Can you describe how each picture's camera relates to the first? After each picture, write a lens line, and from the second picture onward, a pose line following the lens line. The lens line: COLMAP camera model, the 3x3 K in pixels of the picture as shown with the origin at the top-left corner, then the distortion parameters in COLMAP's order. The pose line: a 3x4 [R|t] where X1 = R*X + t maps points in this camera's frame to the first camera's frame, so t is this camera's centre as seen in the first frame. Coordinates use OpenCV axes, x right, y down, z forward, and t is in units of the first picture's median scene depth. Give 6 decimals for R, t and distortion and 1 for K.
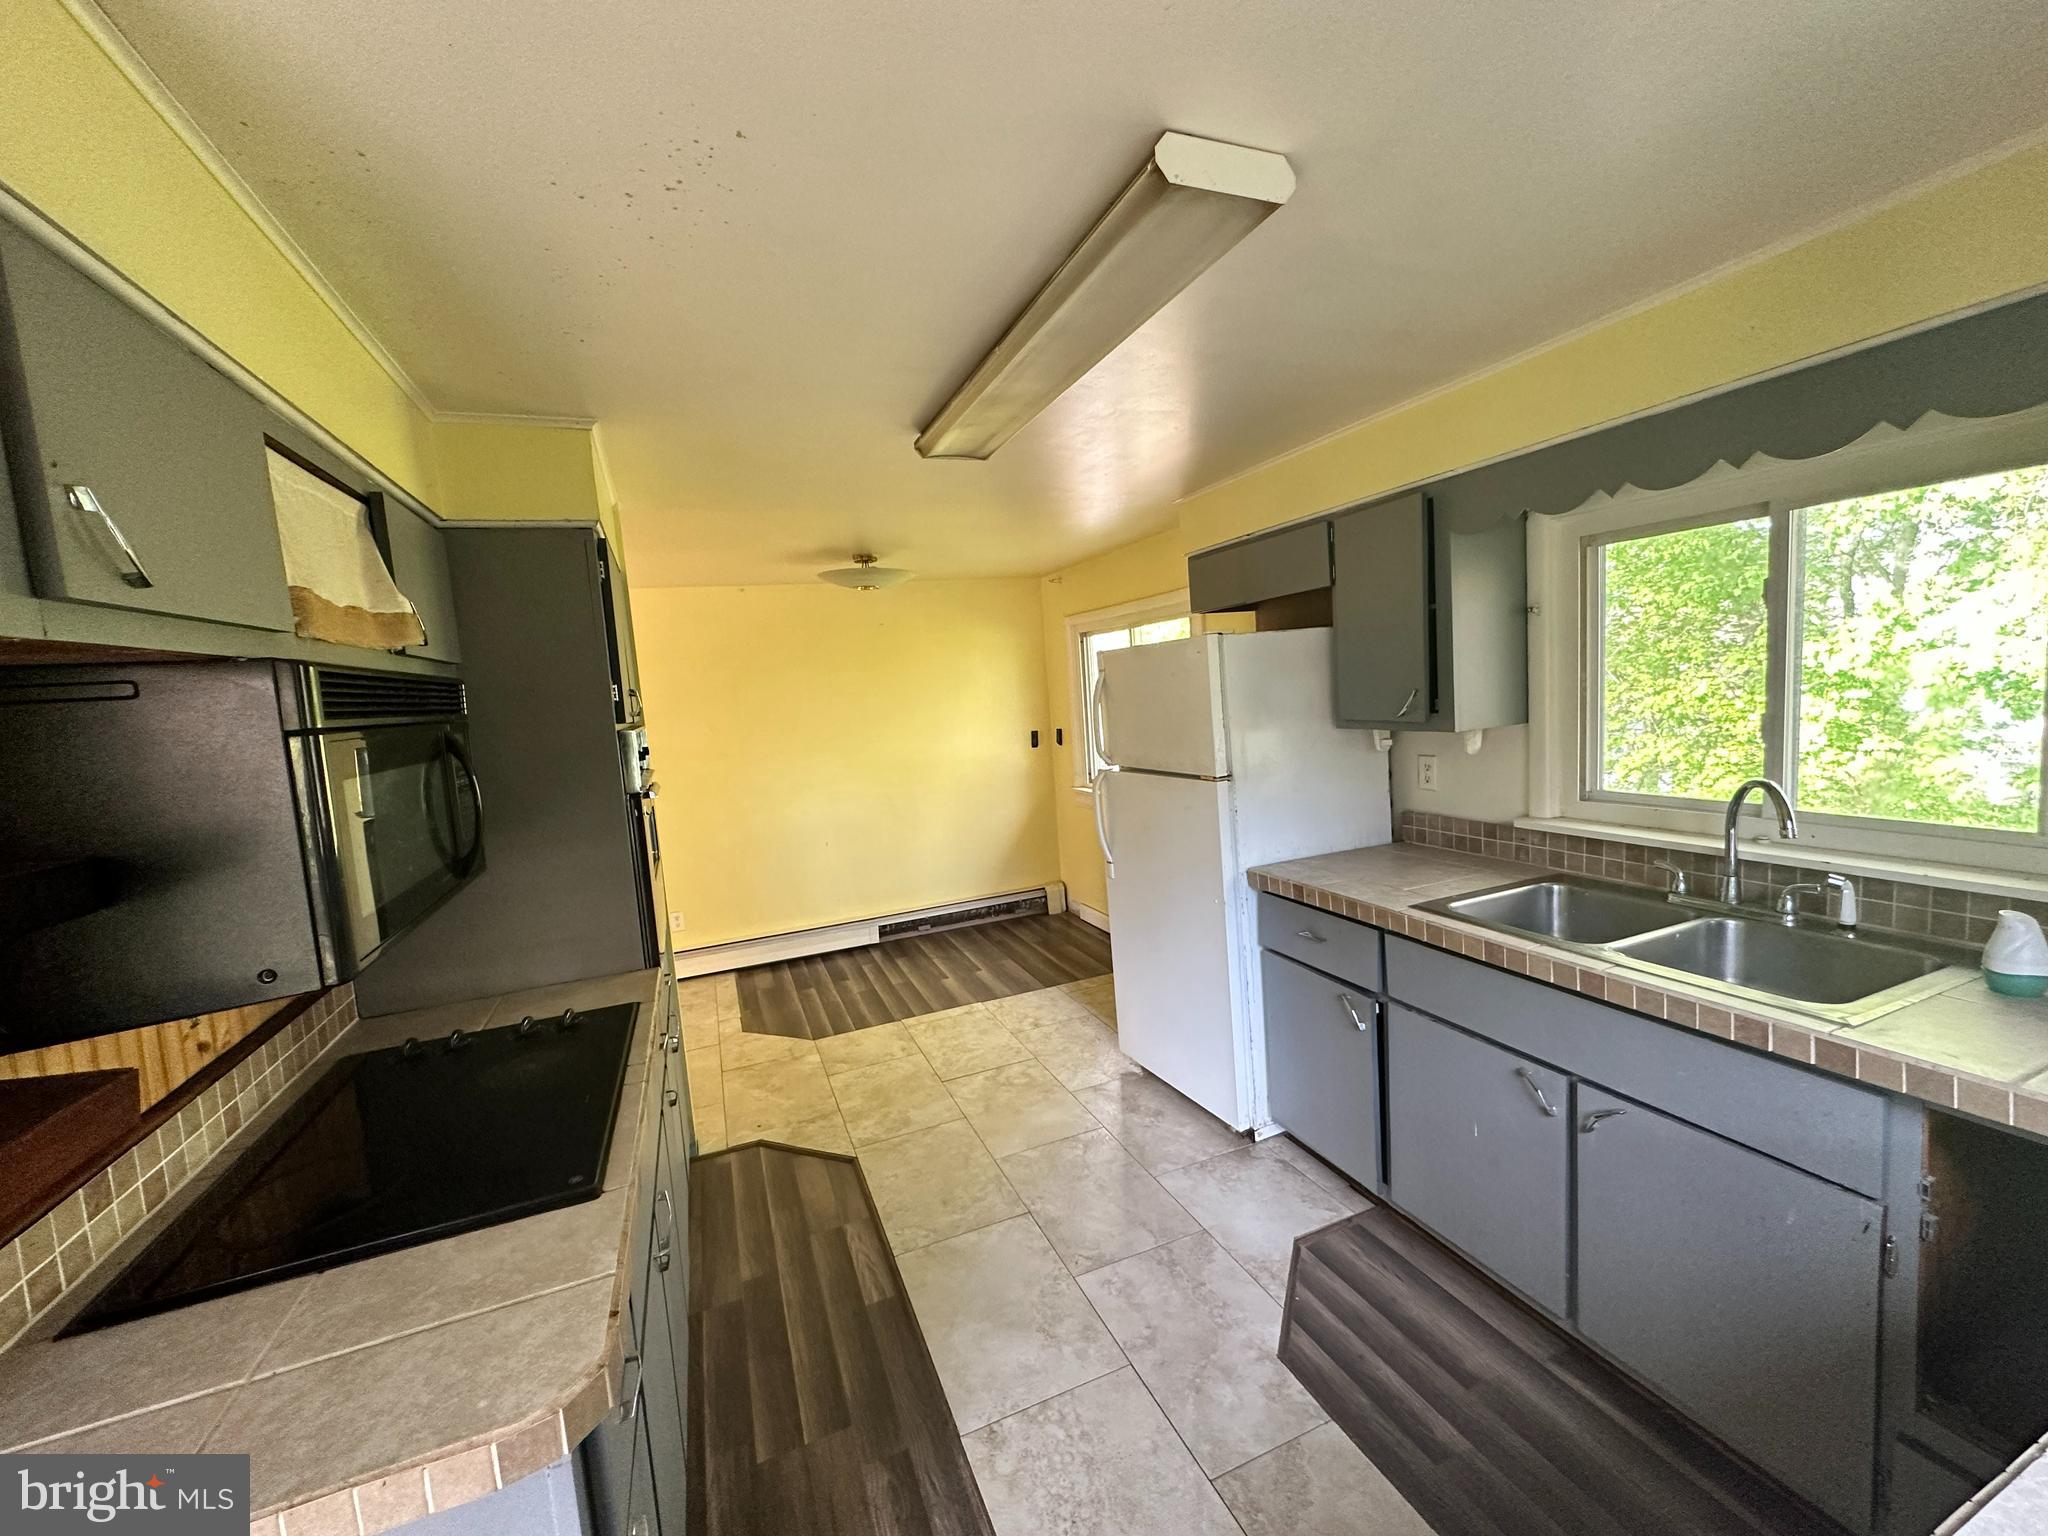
lens RADIAL K [[817.1, 0, 1023.2], [0, 817.1, 768.0], [0, 0, 1]] dist [-0.003002, 0.001176]
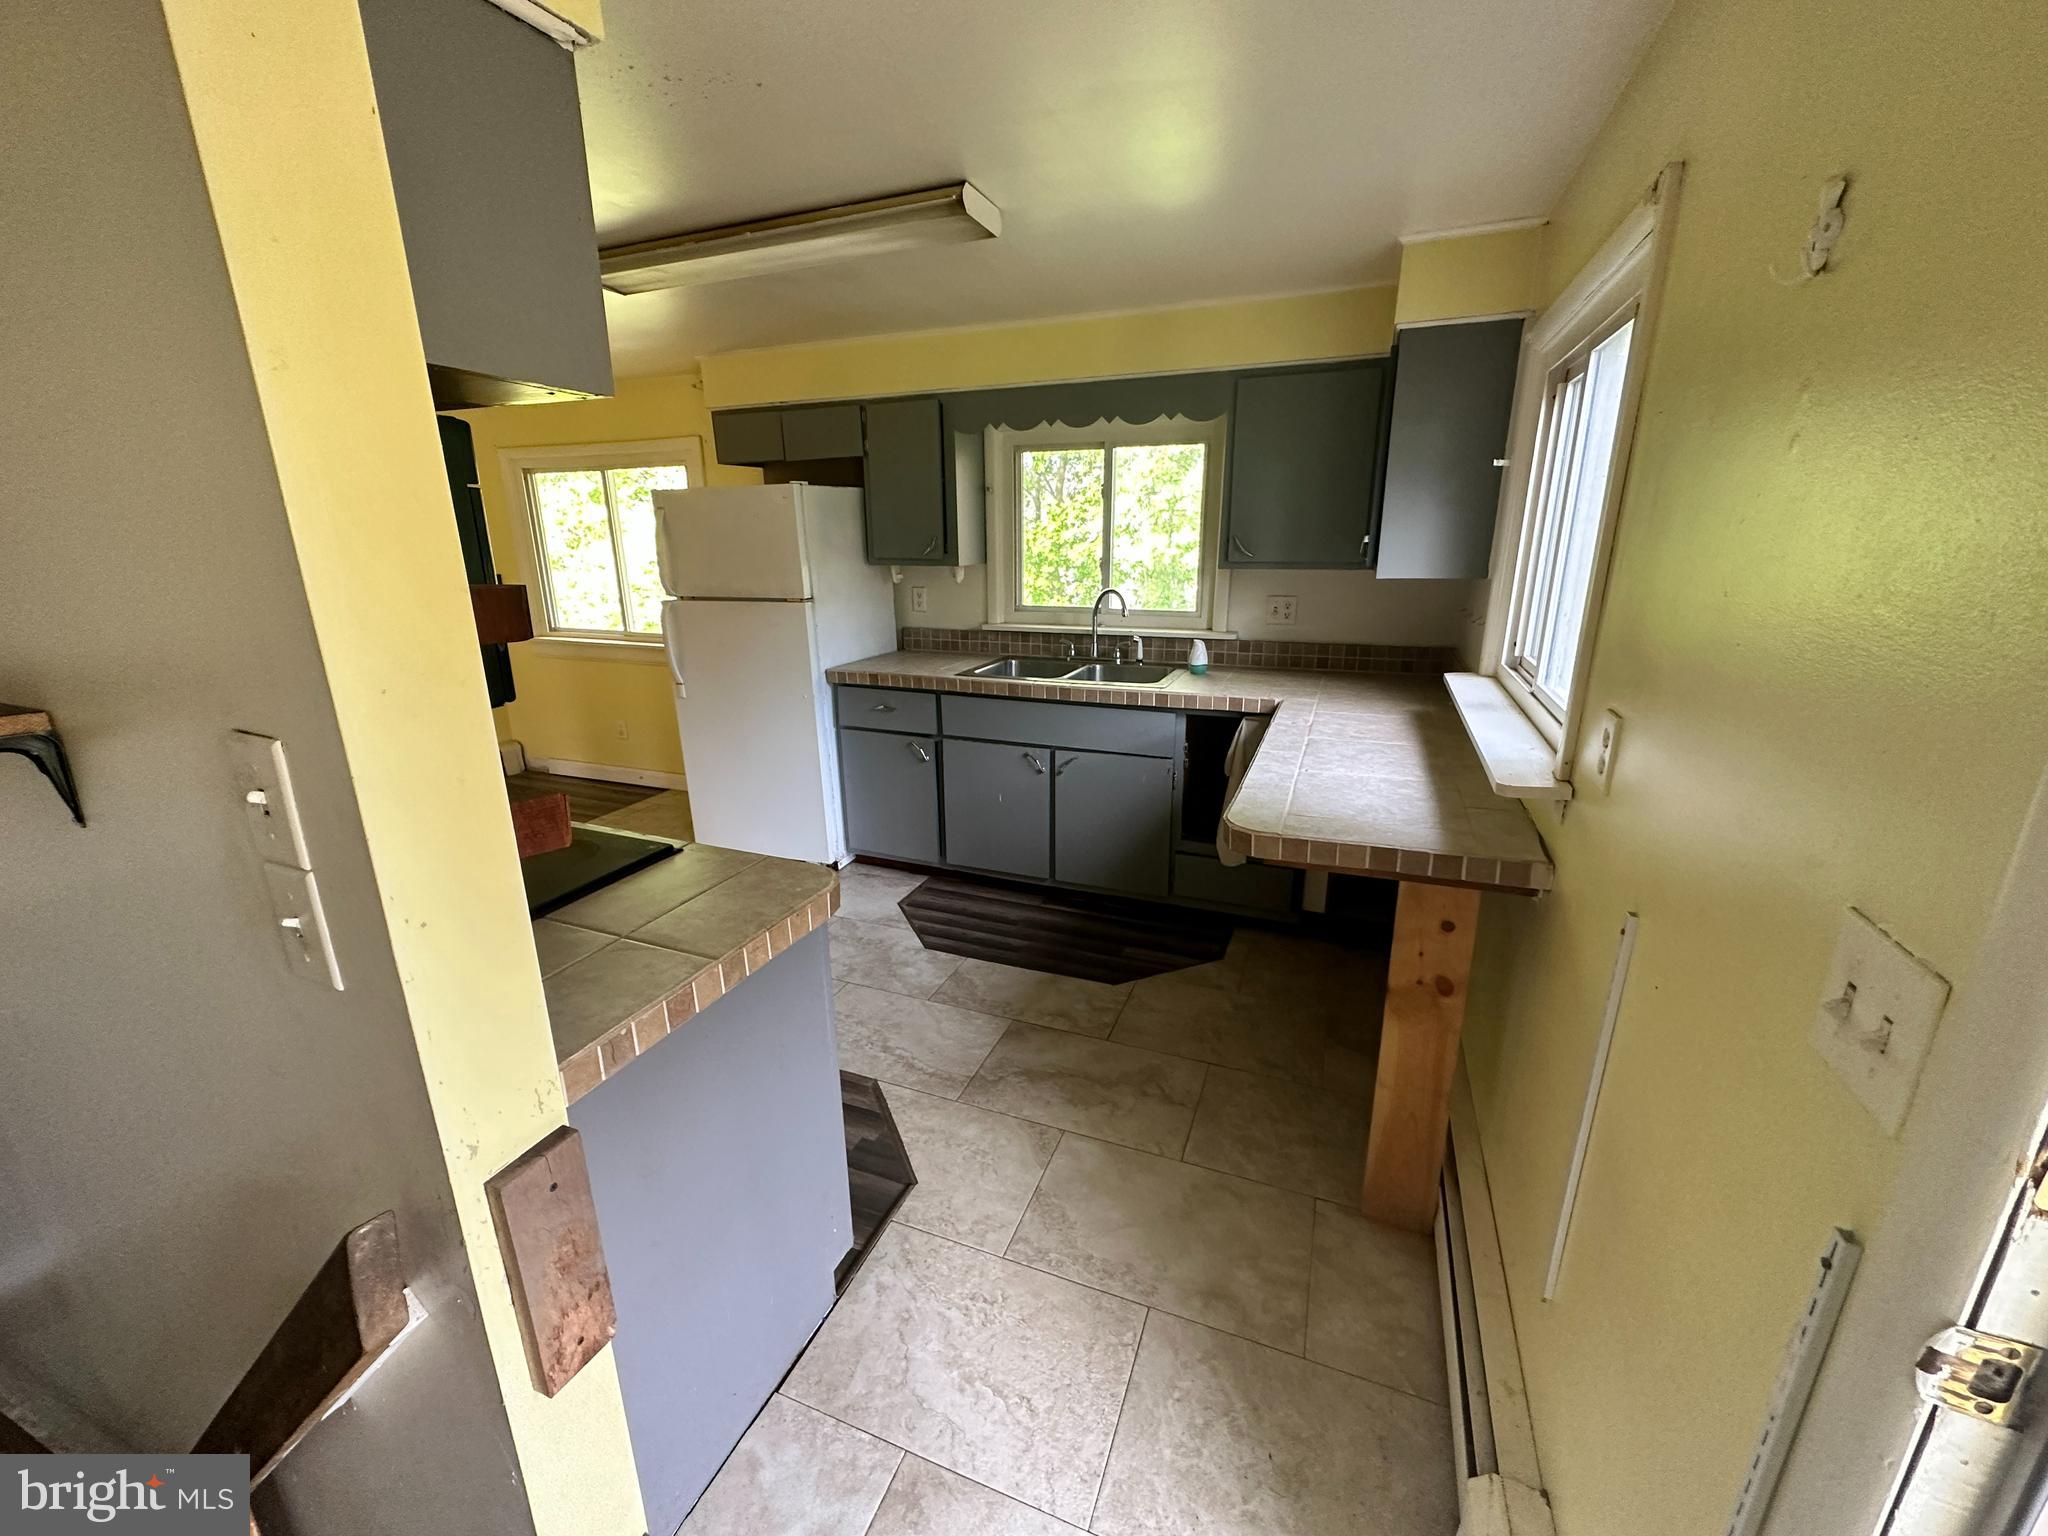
lens RADIAL K [[817.1, 0, 1020.3], [0, 817.1, 770.7], [0, 0, 1]] dist [-0.003002, 0.001176]
pose [[0.696054, -0.141319, 0.703944, -0.554367], [0.032132, 0.985587, 0.166088, 0.088022], [-0.717270, -0.092987, 0.690563, -0.197872]]
